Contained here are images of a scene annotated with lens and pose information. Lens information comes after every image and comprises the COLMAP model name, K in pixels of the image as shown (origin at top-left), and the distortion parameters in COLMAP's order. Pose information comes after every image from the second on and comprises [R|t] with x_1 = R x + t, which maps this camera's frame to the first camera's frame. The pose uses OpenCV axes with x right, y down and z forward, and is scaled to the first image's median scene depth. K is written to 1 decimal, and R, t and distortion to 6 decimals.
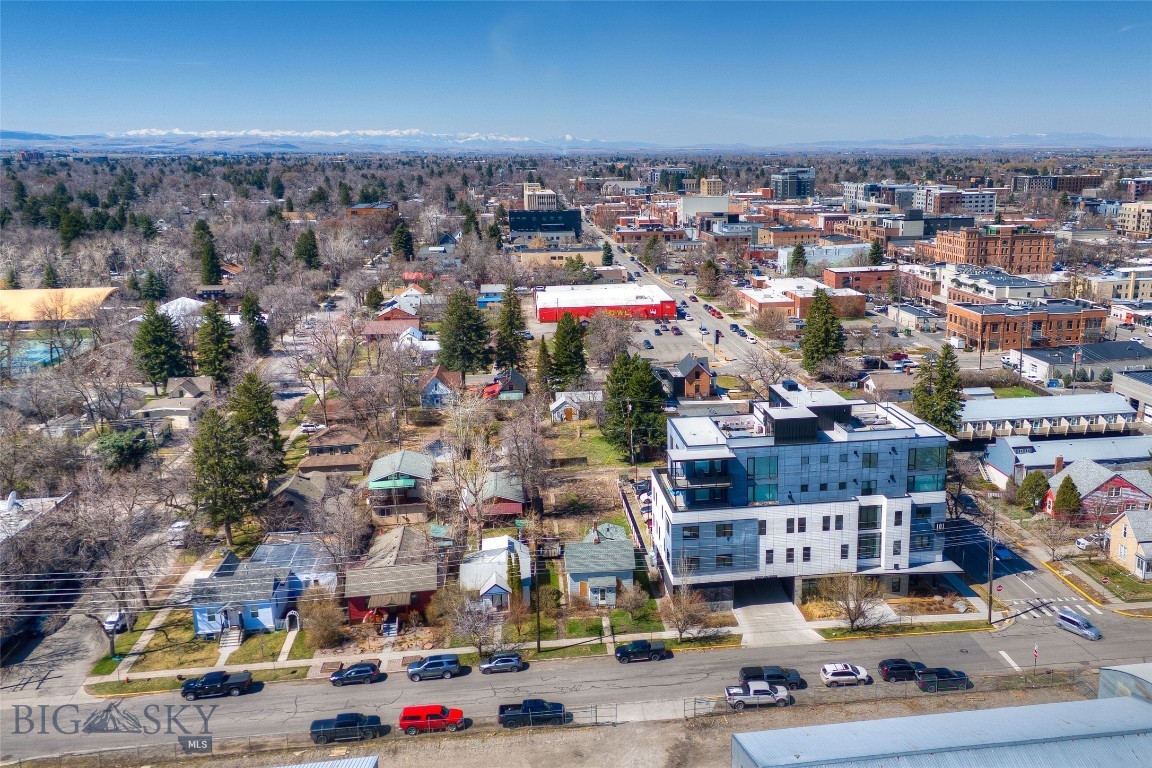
lens RADIAL K [[954.2, 0, 640.1], [0, 954.2, 382.6], [0, 0, 1]] dist [0.087132, -0.090747]
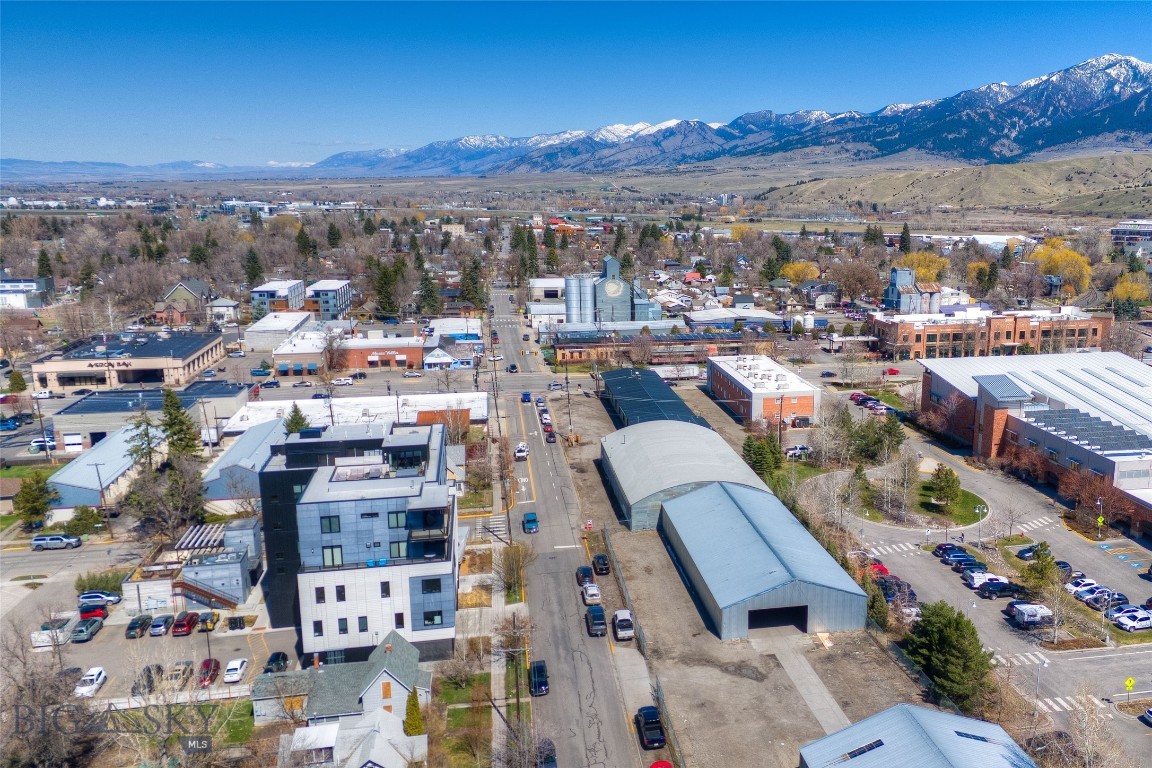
lens RADIAL K [[954.2, 0, 682.9], [0, 954.2, 387.5], [0, 0, 1]] dist [0.087132, -0.090747]
pose [[-0.062573, -0.202276, 0.977327, -0.846744], [0.234558, 0.948838, 0.211397, -0.167410], [-0.970086, 0.242468, -0.011926, 0.725449]]
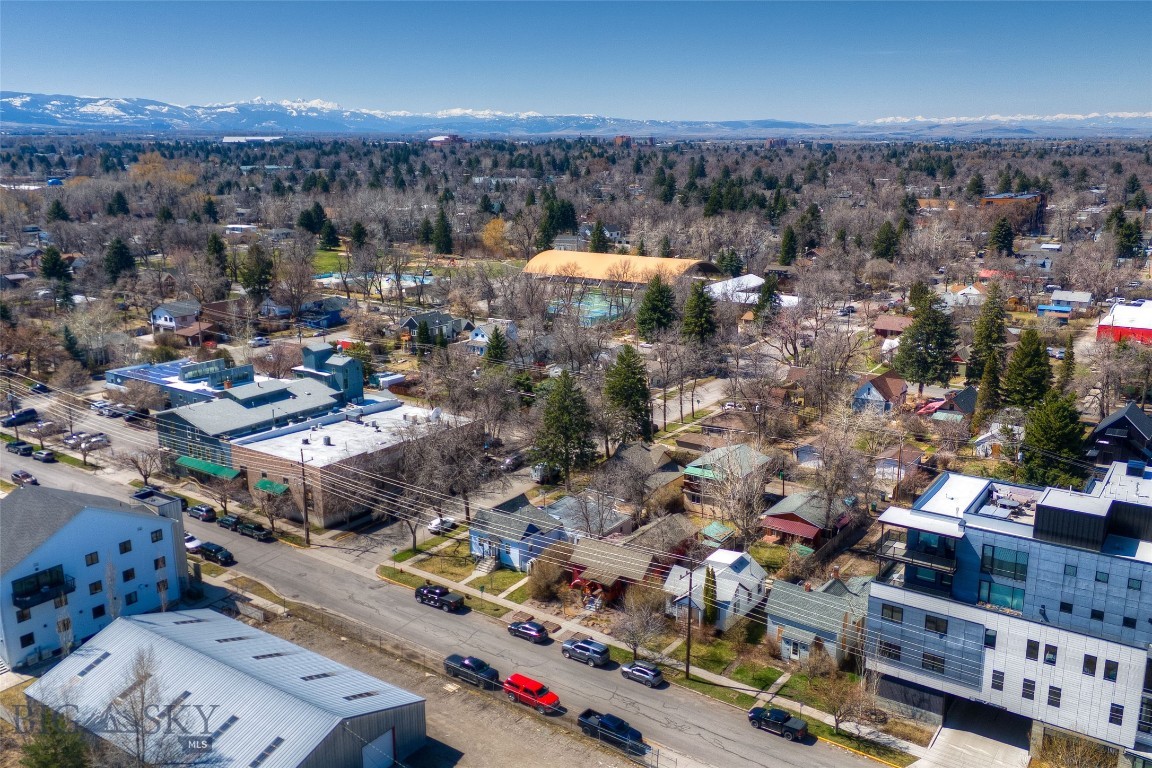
lens RADIAL K [[954.2, 0, 580.0], [0, 954.2, 384.9], [0, 0, 1]] dist [0.087132, -0.090747]
pose [[0.730913, 0.173441, -0.660063, 0.357176], [-0.162636, 0.983570, 0.078354, -0.052534], [0.662809, 0.050080, 0.747112, 0.200326]]
